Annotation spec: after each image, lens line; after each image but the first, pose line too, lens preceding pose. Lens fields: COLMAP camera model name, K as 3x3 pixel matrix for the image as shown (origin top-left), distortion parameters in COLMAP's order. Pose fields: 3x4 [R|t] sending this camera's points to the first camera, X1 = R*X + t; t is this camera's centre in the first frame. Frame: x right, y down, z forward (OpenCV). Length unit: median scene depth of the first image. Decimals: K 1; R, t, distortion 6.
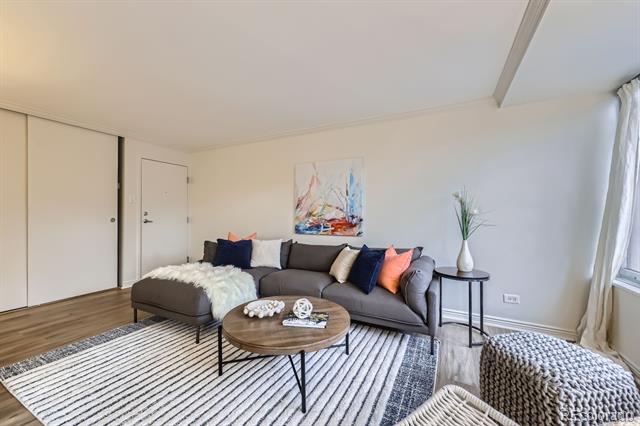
lens RADIAL K [[252.4, 0, 318.0], [0, 252.4, 212.7], [0, 0, 1]] dist [-0.001403, -0.000572]
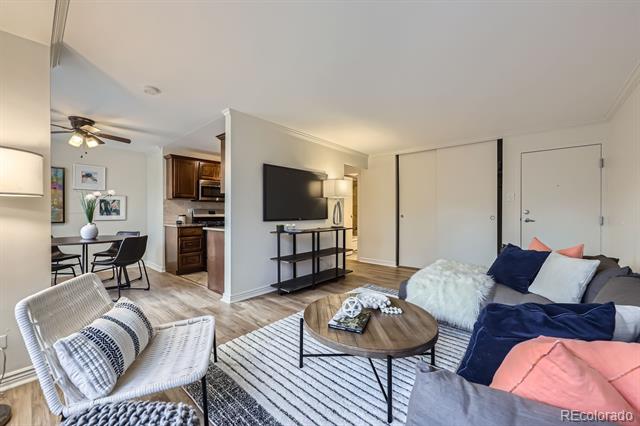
lens RADIAL K [[252.4, 0, 318.0], [0, 252.4, 212.7], [0, 0, 1]] dist [-0.001403, -0.000572]
pose [[-0.244843, -0.002971, -0.969558, 0.480672], [0.002905, 0.999989, -0.003797, 0.008695], [0.969558, -0.003746, -0.244832, 0.581228]]
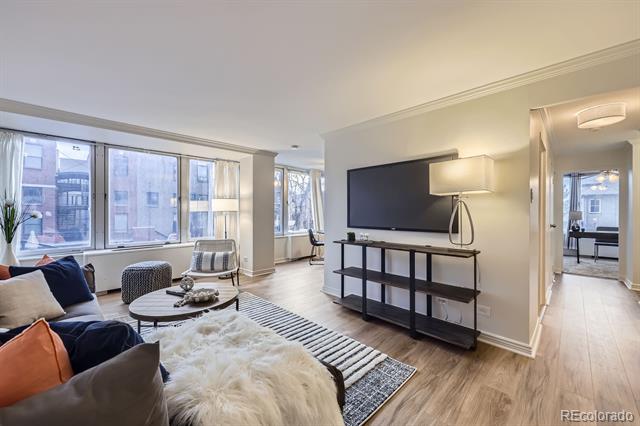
lens RADIAL K [[252.4, 0, 318.0], [0, 252.4, 212.7], [0, 0, 1]] dist [-0.001403, -0.000572]
pose [[-0.951435, -0.013013, 0.307576, -0.640817], [-0.013750, 0.999905, -0.000229, -0.019304], [-0.307544, -0.004447, -0.951523, 1.124320]]
